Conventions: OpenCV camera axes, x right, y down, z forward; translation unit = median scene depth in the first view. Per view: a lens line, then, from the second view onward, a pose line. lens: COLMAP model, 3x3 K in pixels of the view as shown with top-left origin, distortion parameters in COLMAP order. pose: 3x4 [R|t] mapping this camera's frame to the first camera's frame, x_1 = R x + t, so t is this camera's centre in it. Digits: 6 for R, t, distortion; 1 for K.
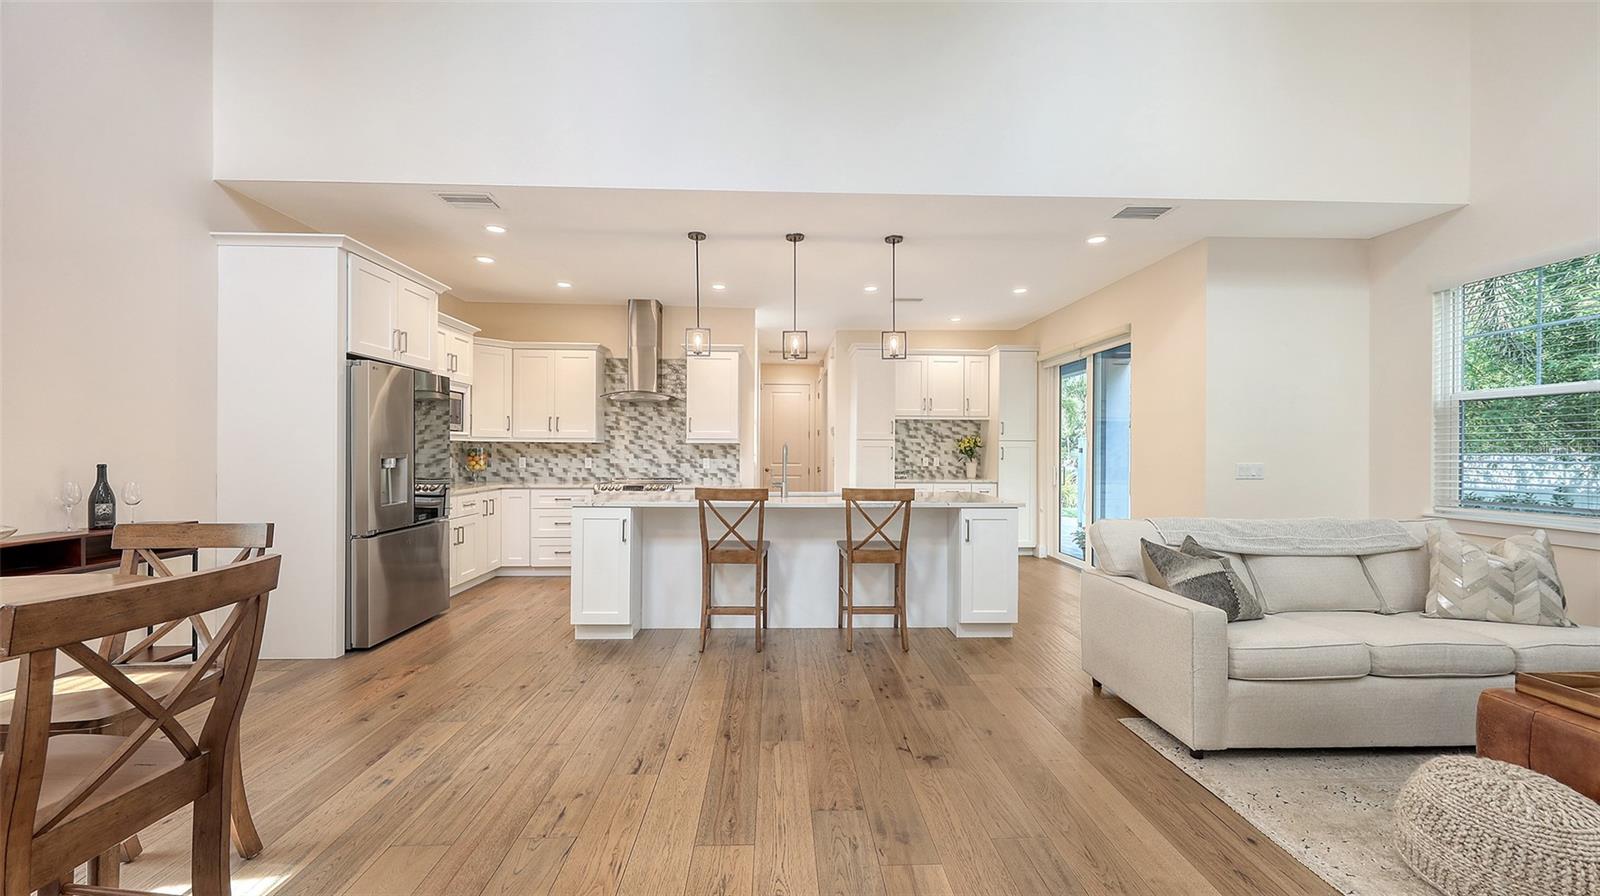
lens RADIAL K [[611.0, 0, 804.1], [0, 611.0, 447.7], [0, 0, 1]] dist [-0.002922, 0.000488]
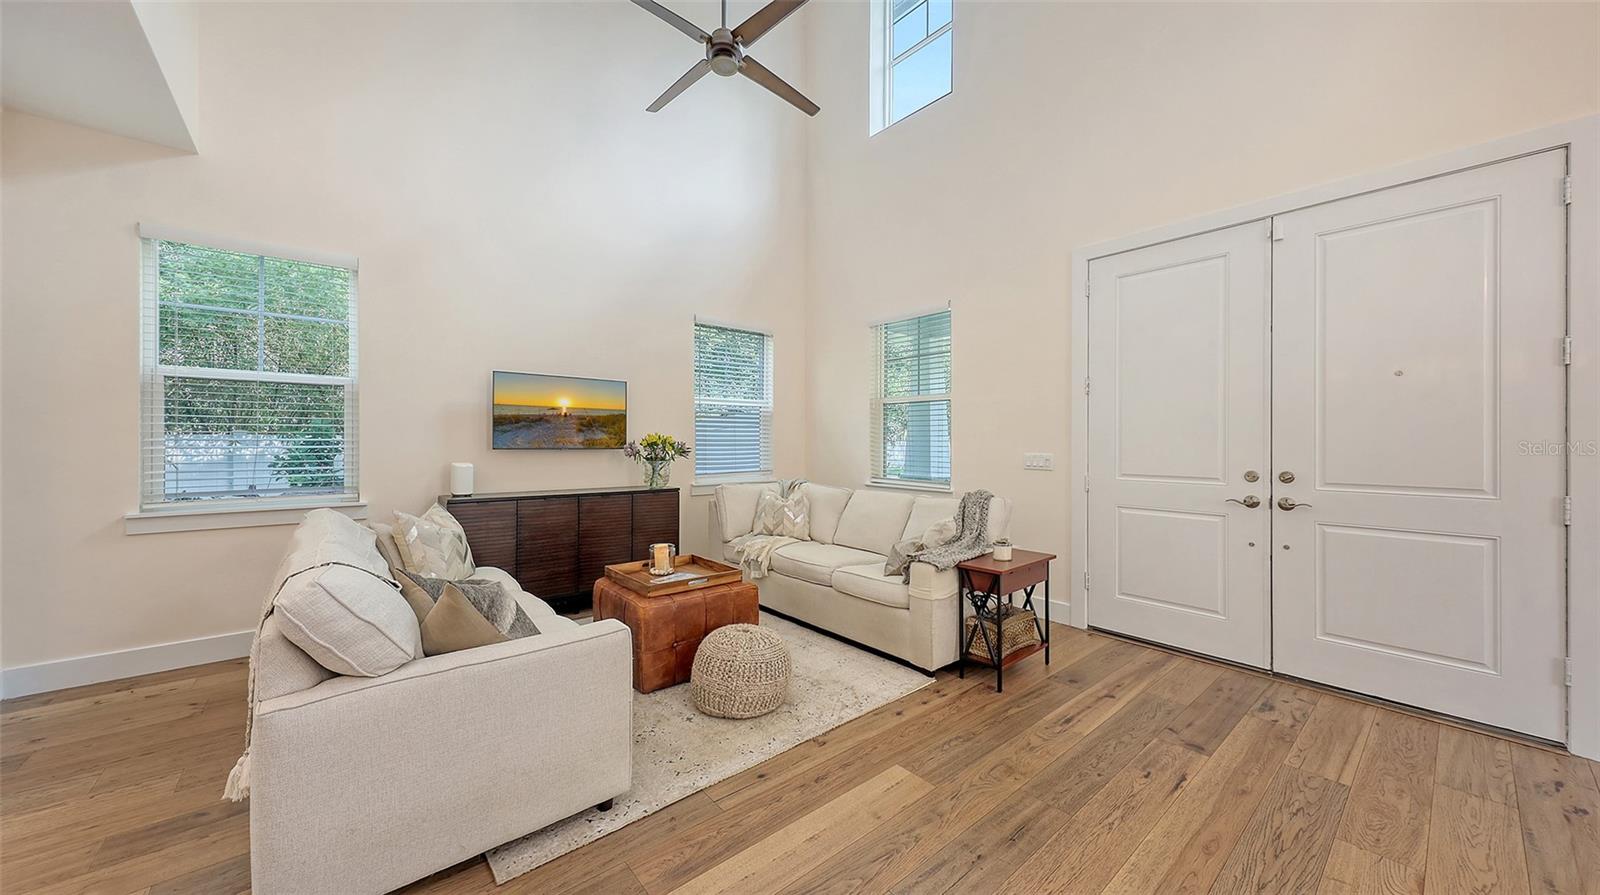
lens RADIAL K [[563.0, 0, 793.6], [0, 563.0, 438.2], [0, 0, 1]] dist [0.006248, -0.002243]
pose [[-0.607283, -0.001768, 0.794484, -0.045241], [-0.009197, 0.999946, -0.004805, 0.002721], [-0.794432, -0.010225, -0.607267, 0.480365]]
